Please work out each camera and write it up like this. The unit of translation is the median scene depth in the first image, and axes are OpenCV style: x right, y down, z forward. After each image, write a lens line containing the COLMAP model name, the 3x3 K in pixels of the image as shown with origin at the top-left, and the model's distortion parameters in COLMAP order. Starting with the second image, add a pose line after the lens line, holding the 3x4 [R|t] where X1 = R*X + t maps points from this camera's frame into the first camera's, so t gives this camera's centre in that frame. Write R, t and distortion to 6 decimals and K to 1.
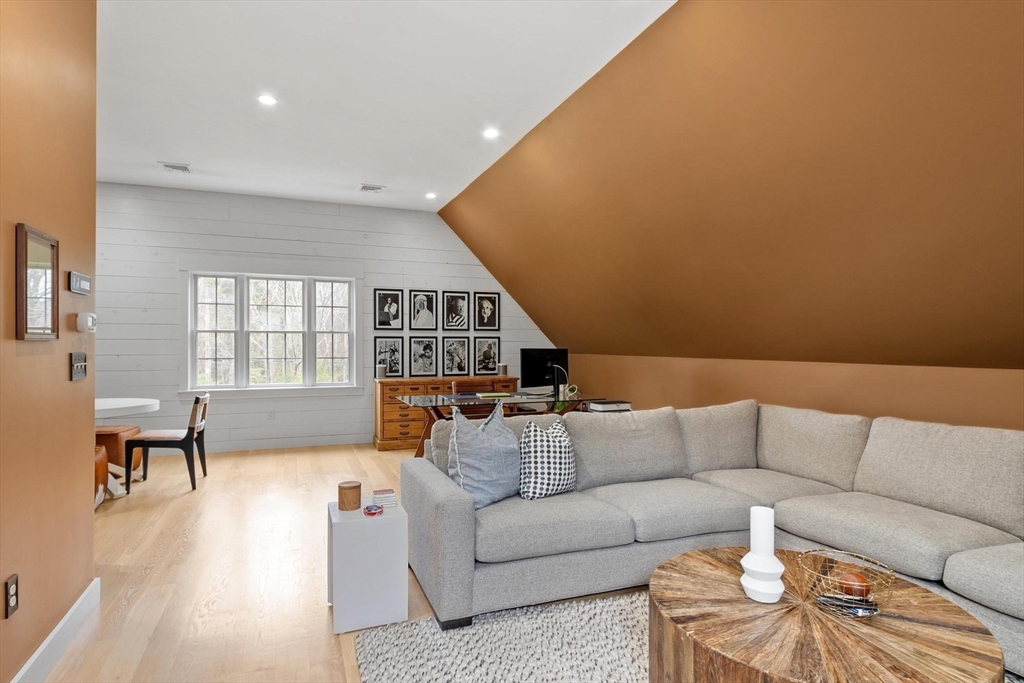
lens RADIAL K [[541.8, 0, 510.5], [0, 541.8, 351.6], [0, 0, 1]] dist [0.000187, -0.000128]
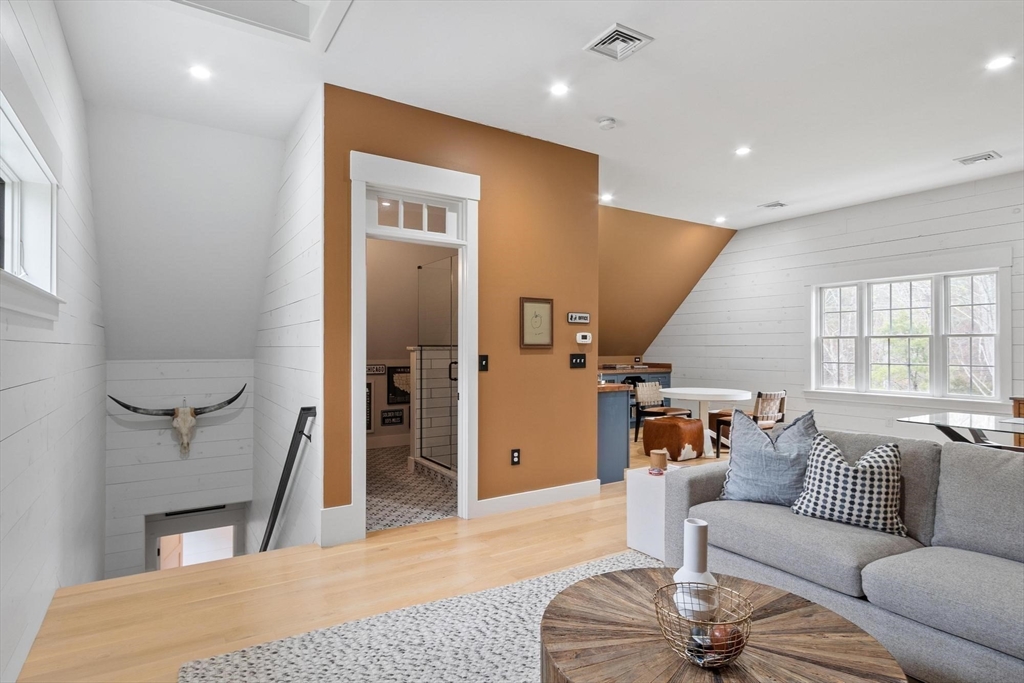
lens RADIAL K [[535.1, 0, 497.6], [0, 535.1, 345.2], [0, 0, 1]] dist [0.002228, -0.000592]
pose [[0.185942, -0.008589, -0.982523, 0.375561], [-0.012136, 0.999865, -0.011037, -0.001934], [0.982486, 0.013976, 0.185813, 0.134819]]
